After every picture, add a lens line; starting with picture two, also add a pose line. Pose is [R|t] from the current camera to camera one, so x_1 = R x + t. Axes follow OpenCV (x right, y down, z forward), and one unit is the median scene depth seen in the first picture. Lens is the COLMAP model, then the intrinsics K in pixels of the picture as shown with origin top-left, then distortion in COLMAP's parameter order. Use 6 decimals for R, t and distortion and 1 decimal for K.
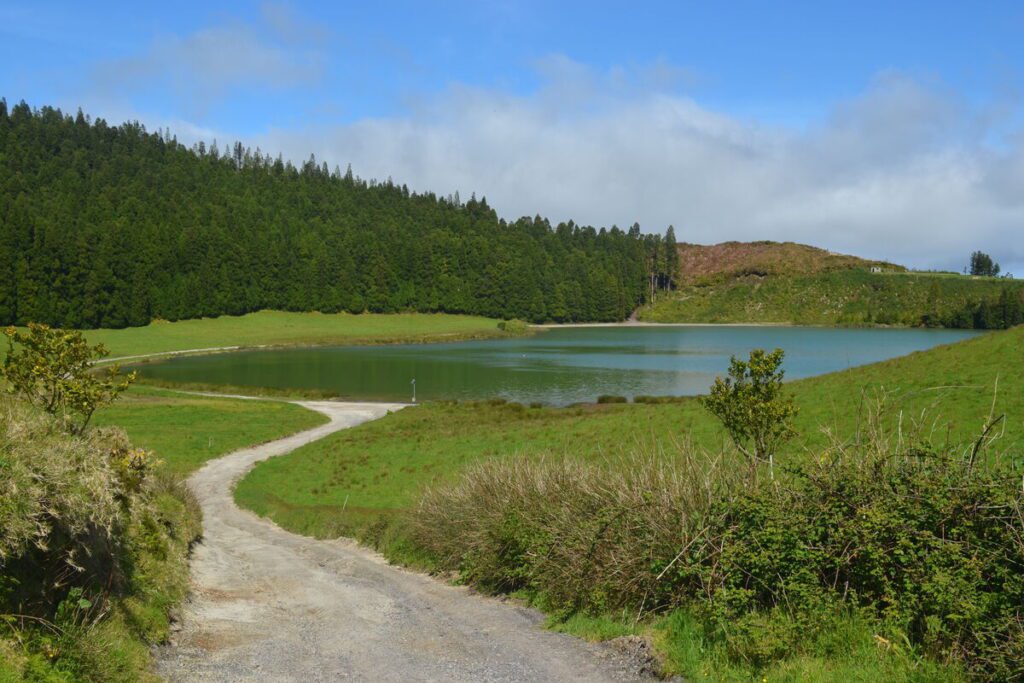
lens RADIAL K [[1174.3, 0, 529.3], [0, 1174.3, 341.9], [0, 0, 1]] dist [-0.045375, 0.010262]
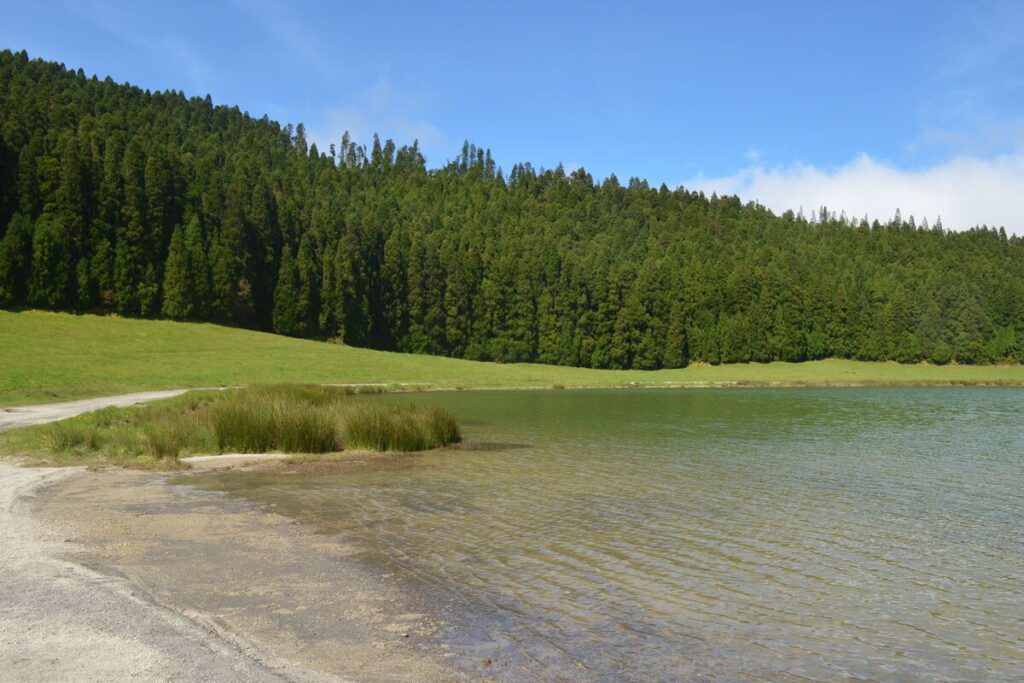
lens RADIAL K [[810.2, 0, 524.4], [0, 810.2, 345.2], [0, 0, 1]] dist [-0.087266, 0.016502]
pose [[0.788726, -0.017651, -0.614491, -0.029763], [-0.034990, 0.996678, -0.073542, 0.015257], [0.613748, 0.079505, 0.785489, 0.343045]]
